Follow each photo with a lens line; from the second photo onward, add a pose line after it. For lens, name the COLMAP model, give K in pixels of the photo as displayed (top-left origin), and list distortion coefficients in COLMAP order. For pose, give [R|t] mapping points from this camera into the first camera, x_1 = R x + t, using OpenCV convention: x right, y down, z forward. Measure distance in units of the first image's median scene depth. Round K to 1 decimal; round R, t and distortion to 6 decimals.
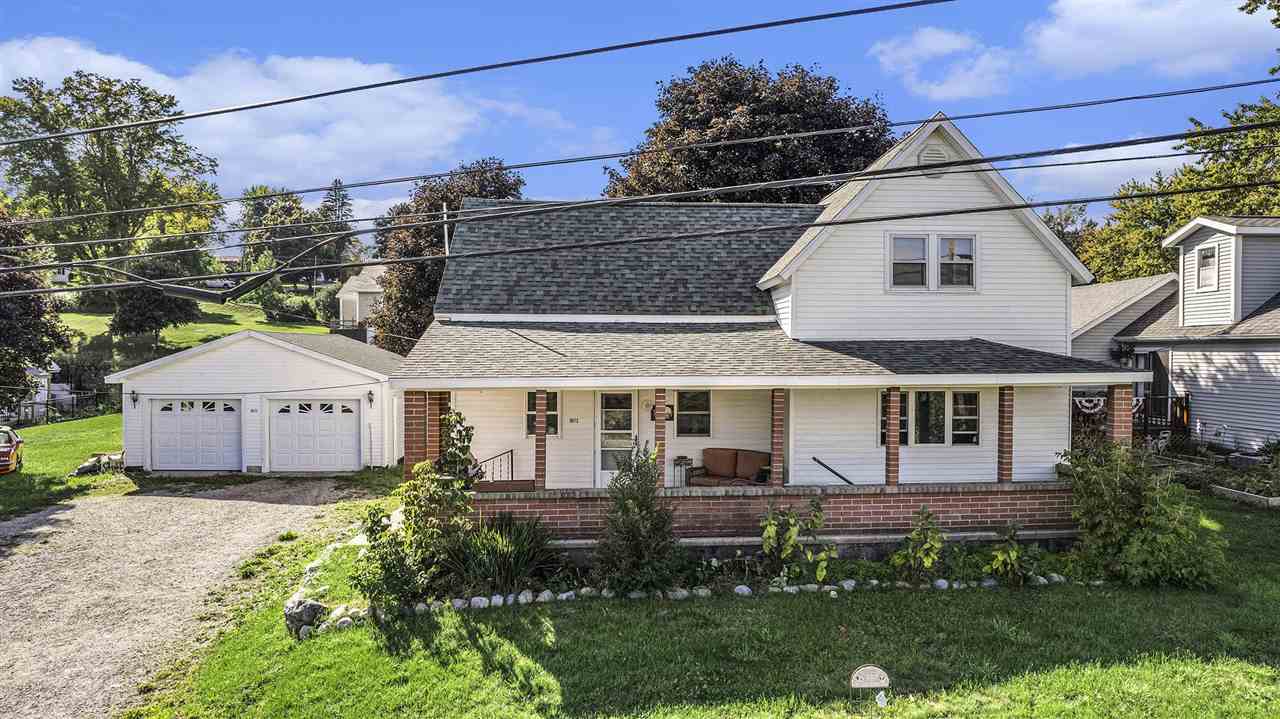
lens RADIAL K [[821.7, 0, 640.0], [0, 821.7, 359.5], [0, 0, 1]] dist [-0.084293, 0.070689]
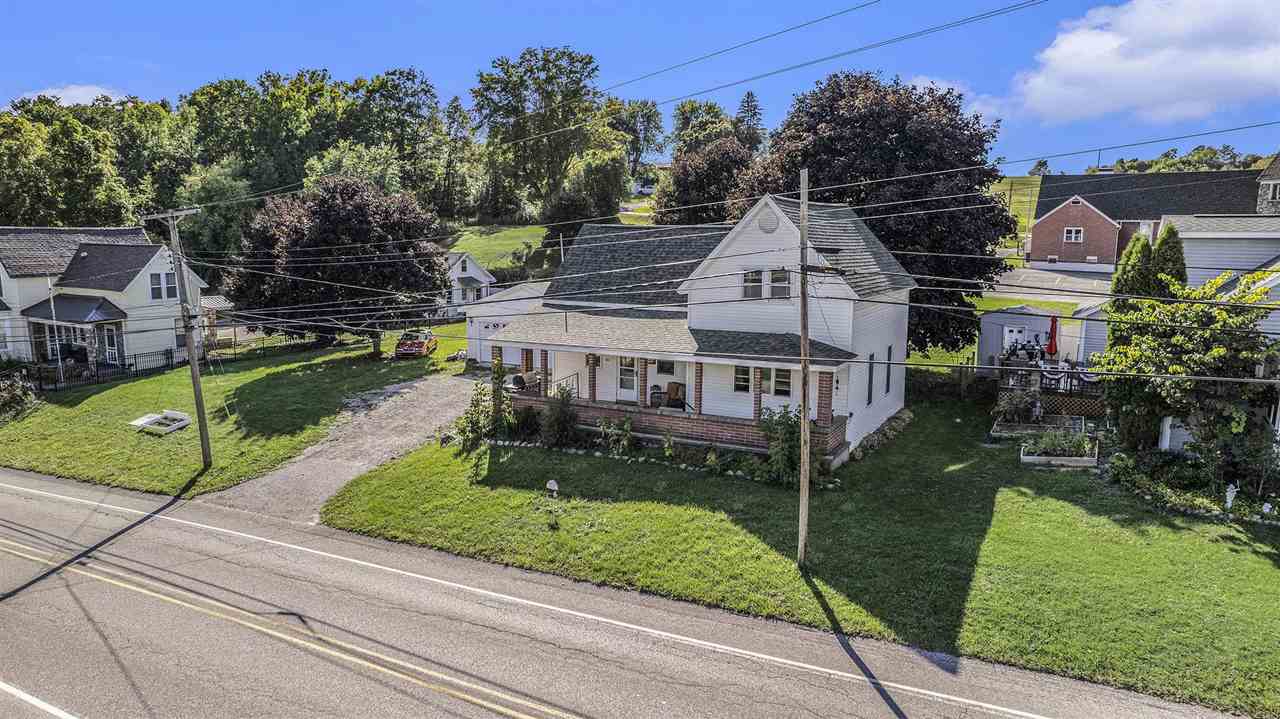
lens RADIAL K [[821.7, 0, 640.0], [0, 821.7, 359.5], [0, 0, 1]] dist [-0.084293, 0.070689]
pose [[0.852554, 0.079931, -0.516490, 1.011244], [-0.005756, 0.989612, 0.143650, -0.207201], [0.522607, -0.119496, 0.844158, -0.551652]]
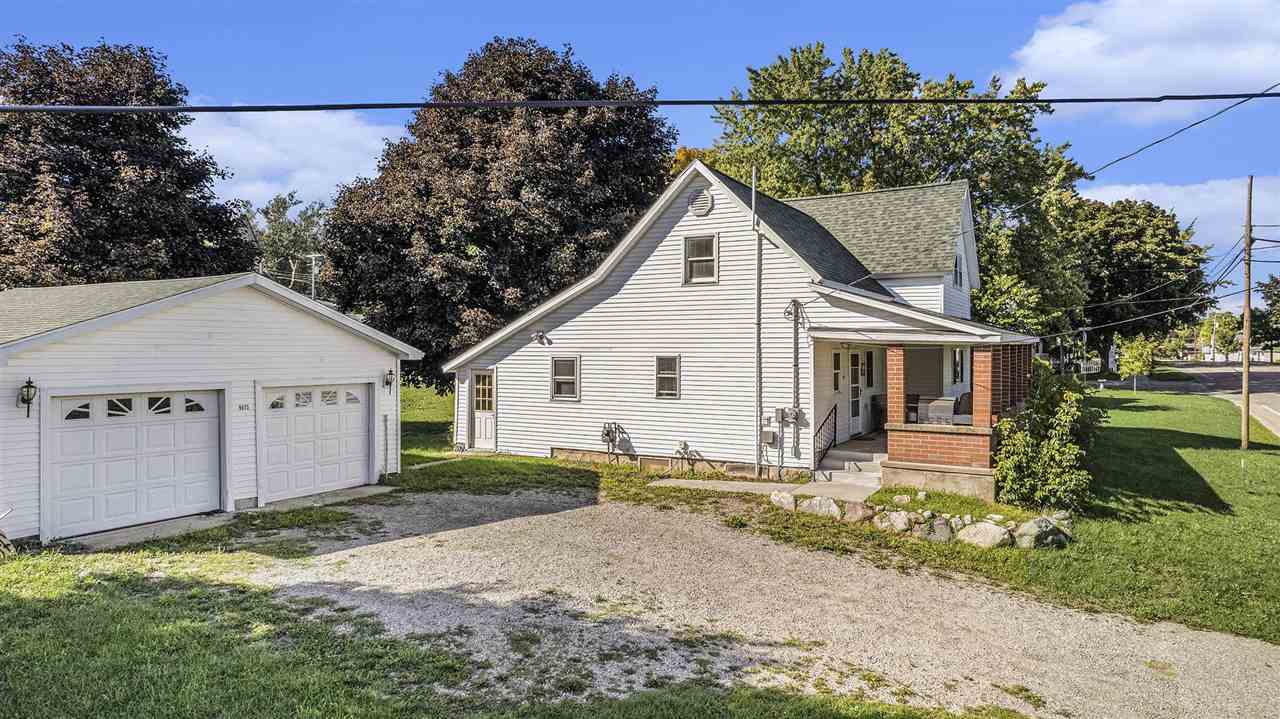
lens RADIAL K [[821.7, 0, 640.0], [0, 821.7, 359.5], [0, 0, 1]] dist [-0.084293, 0.070689]
pose [[0.518949, -0.010687, 0.854739, -1.360100], [0.007241, 0.999941, 0.008106, 0.040182], [-0.854775, 0.001983, 0.518995, 0.700426]]
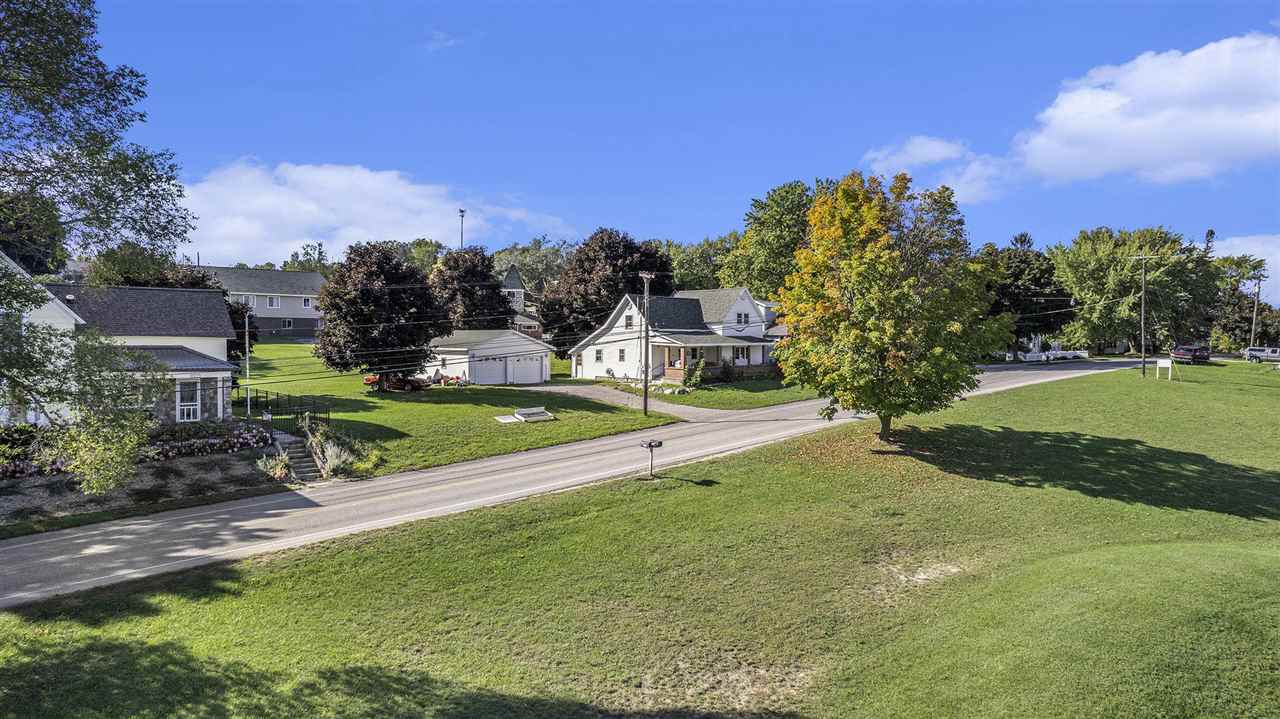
lens RADIAL K [[821.7, 0, 640.0], [0, 821.7, 359.5], [0, 0, 1]] dist [-0.084293, 0.070689]
pose [[0.751504, -0.014266, 0.659574, -3.115581], [0.004318, 0.999851, 0.016705, 0.028211], [-0.659714, -0.009706, 0.751454, -2.083259]]
